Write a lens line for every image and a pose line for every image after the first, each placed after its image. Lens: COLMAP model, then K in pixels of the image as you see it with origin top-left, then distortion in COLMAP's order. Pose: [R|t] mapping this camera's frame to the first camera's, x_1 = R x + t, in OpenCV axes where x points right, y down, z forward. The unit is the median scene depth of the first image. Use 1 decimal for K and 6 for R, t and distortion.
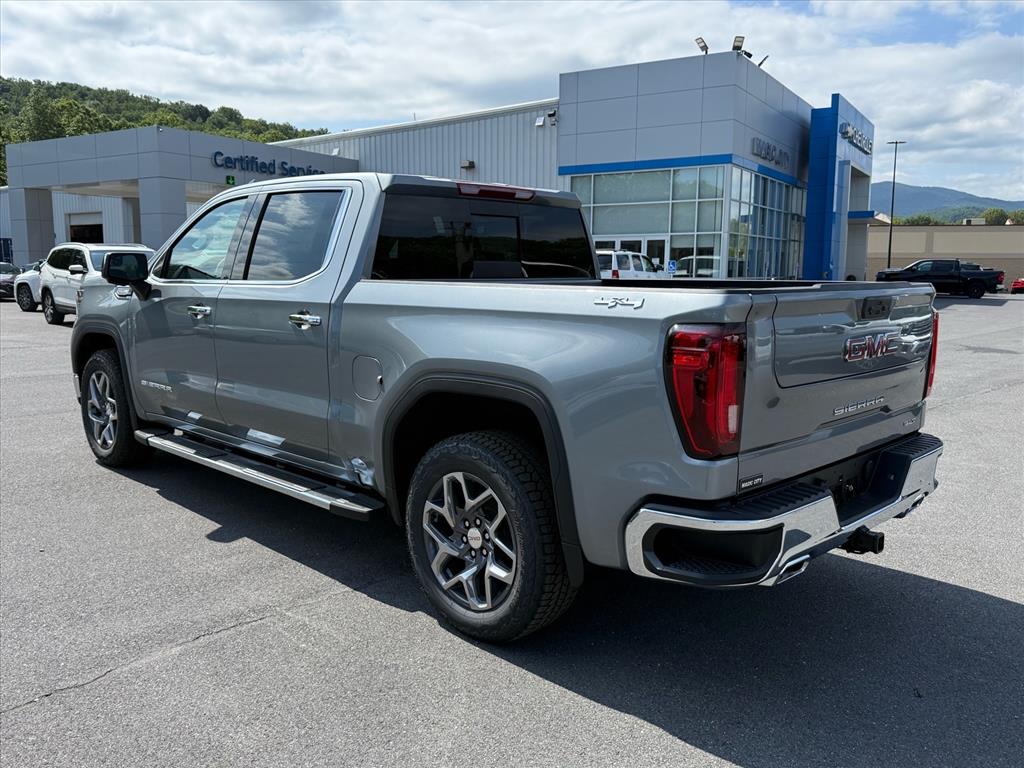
lens RADIAL K [[833.6, 0, 512.0], [0, 833.6, 384.0], [0, 0, 1]] dist [0.126763, -0.227726]
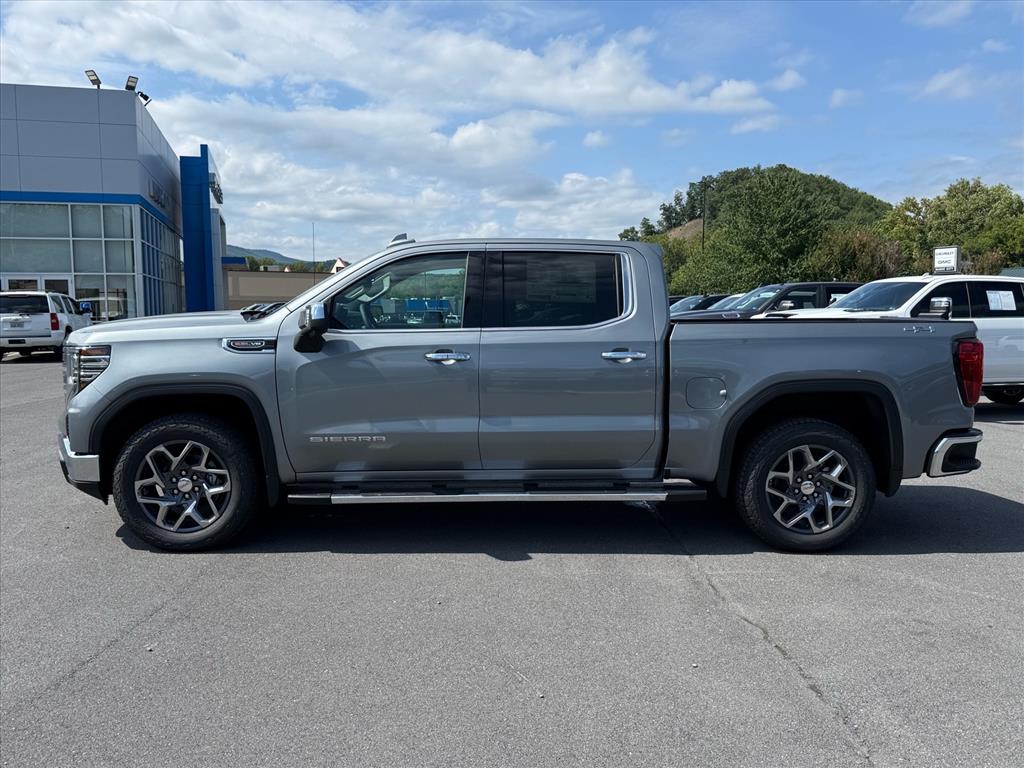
lens RADIAL K [[833.6, 0, 512.0], [0, 833.6, 384.0], [0, 0, 1]] dist [0.126763, -0.227726]
pose [[0.687784, -0.072121, 0.722324, -0.195919], [0.107154, 0.994239, -0.002759, -0.007428], [-0.717963, 0.079298, 0.691550, 0.039818]]
